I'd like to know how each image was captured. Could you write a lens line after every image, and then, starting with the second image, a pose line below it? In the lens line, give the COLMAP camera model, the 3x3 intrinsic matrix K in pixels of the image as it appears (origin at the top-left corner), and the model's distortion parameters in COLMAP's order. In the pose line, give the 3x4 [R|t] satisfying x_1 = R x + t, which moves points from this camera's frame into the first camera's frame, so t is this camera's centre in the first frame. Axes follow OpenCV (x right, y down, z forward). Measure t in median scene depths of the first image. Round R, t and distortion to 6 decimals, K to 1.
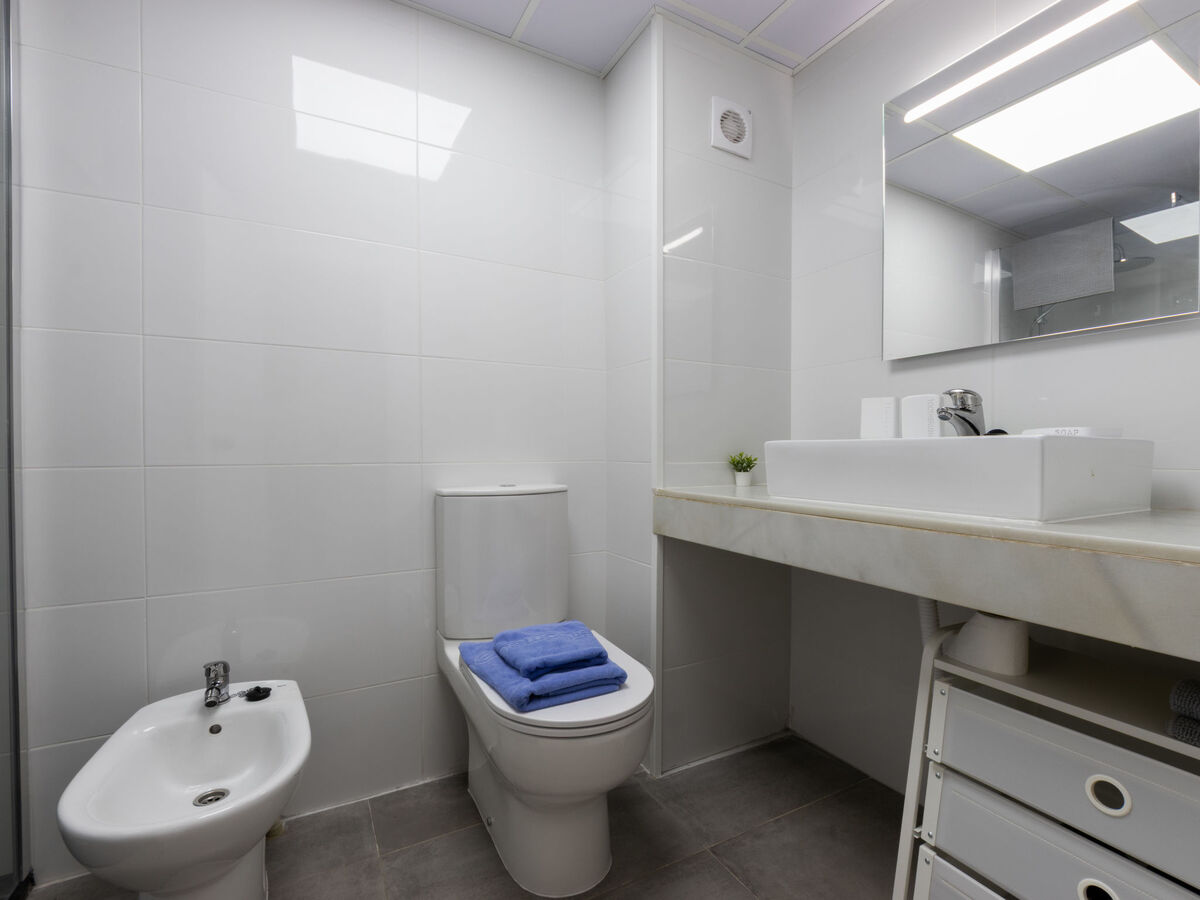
lens RADIAL K [[541.5, 0, 612.5], [0, 541.5, 460.8], [0, 0, 1]] dist [0.001931, -0.004418]
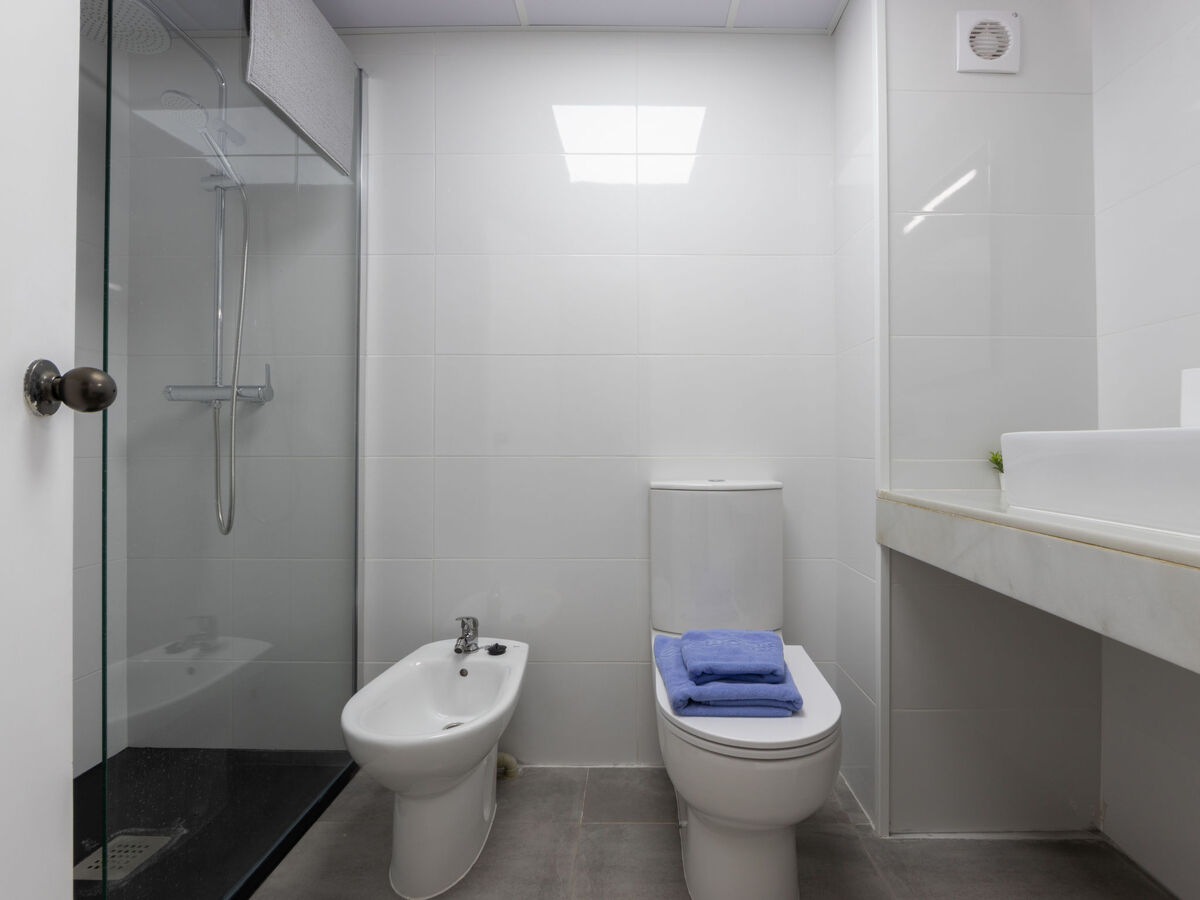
lens RADIAL K [[557.2, 0, 640.1], [0, 557.2, 440.0], [0, 0, 1]] dist [0.003541, -0.005759]
pose [[0.880976, -0.001421, -0.473160, 0.184072], [-0.011914, 0.999612, -0.025186, -0.000478], [0.473012, 0.027825, 0.880617, 0.058933]]
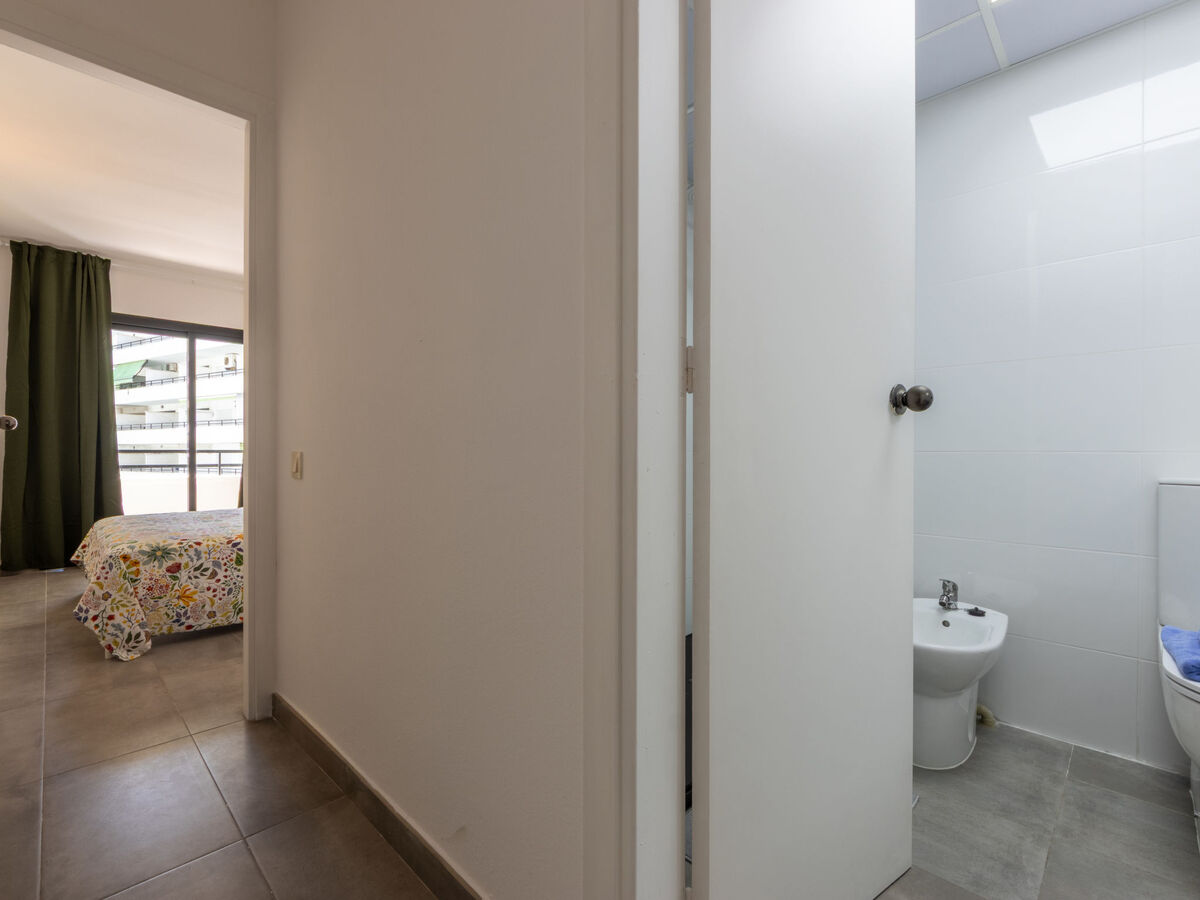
lens RADIAL K [[541.5, 0, 612.5], [0, 541.5, 460.8], [0, 0, 1]] dist [0.001931, -0.004418]
pose [[0.290643, 0.016853, -0.956683, 0.387416], [-0.015142, 0.999801, 0.013012, 0.027733], [0.956712, 0.010704, 0.290841, -0.303205]]
